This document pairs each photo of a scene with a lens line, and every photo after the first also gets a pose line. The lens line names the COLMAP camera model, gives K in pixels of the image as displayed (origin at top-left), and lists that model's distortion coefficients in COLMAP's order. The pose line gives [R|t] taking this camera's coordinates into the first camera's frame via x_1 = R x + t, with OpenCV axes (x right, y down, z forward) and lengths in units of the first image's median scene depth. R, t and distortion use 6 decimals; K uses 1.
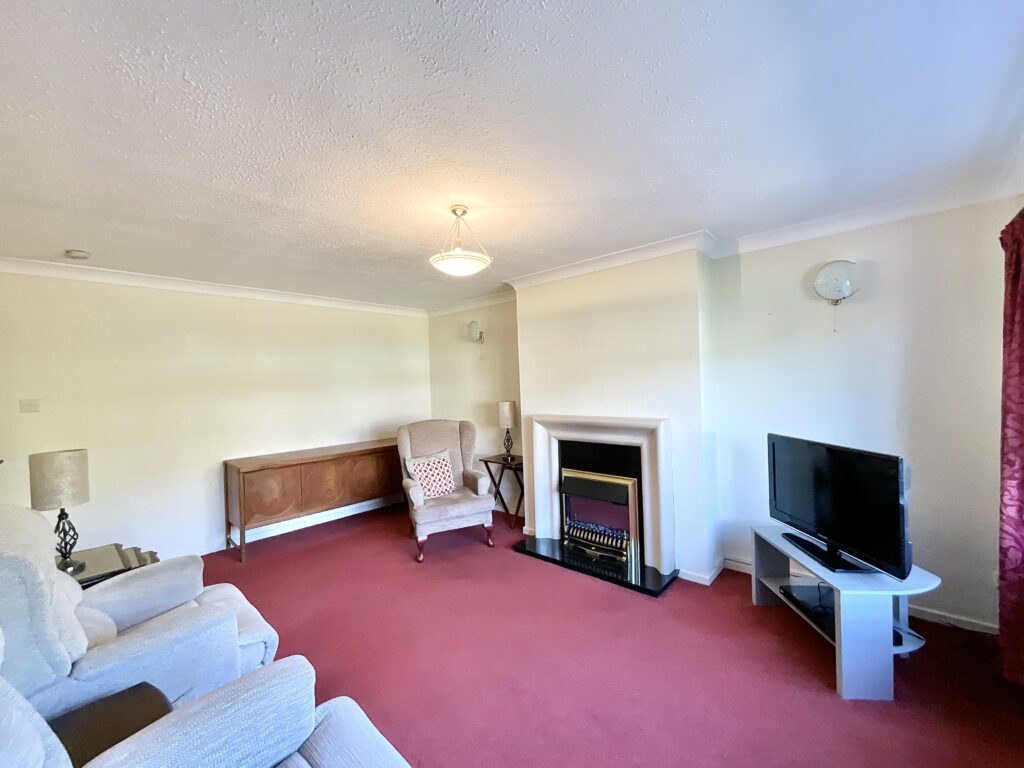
lens RADIAL K [[414.0, 0, 512.0], [0, 414.0, 384.0], [0, 0, 1]] dist [0.000481, 0.000008]
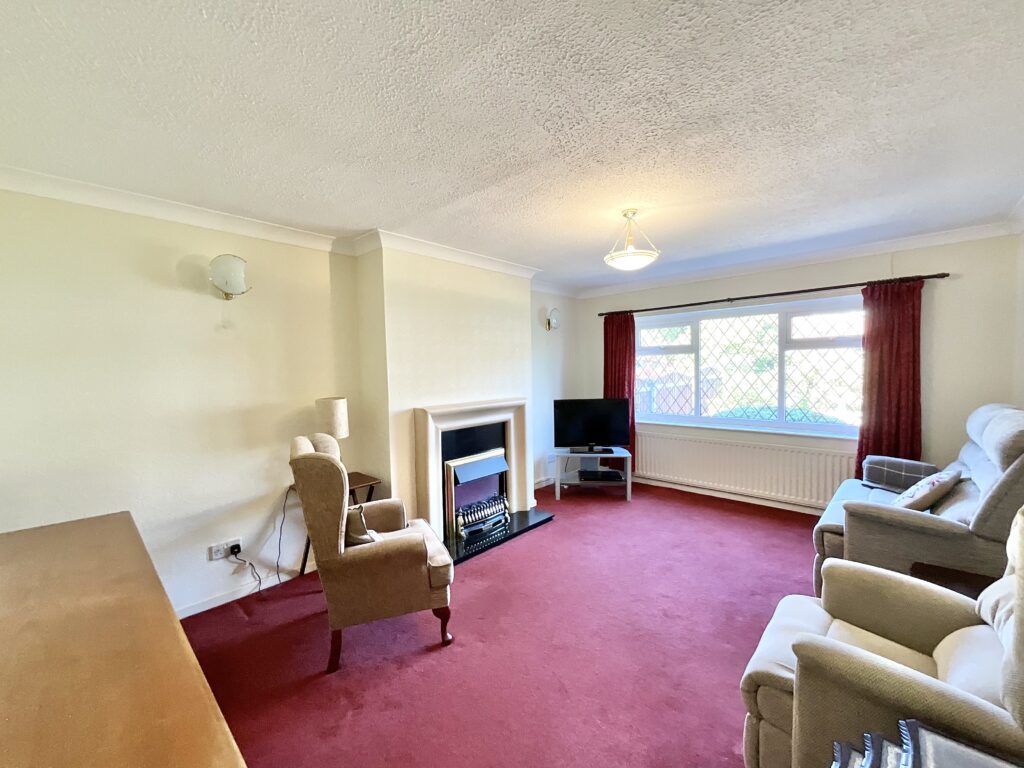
lens RADIAL K [[414.0, 0, 512.0], [0, 414.0, 384.0], [0, 0, 1]] dist [0.000481, 0.000008]
pose [[0.007515, -0.006791, 0.999949, -0.922114], [0.027118, 0.999611, 0.006584, 0.029190], [-0.999604, 0.027067, 0.007697, 0.951228]]
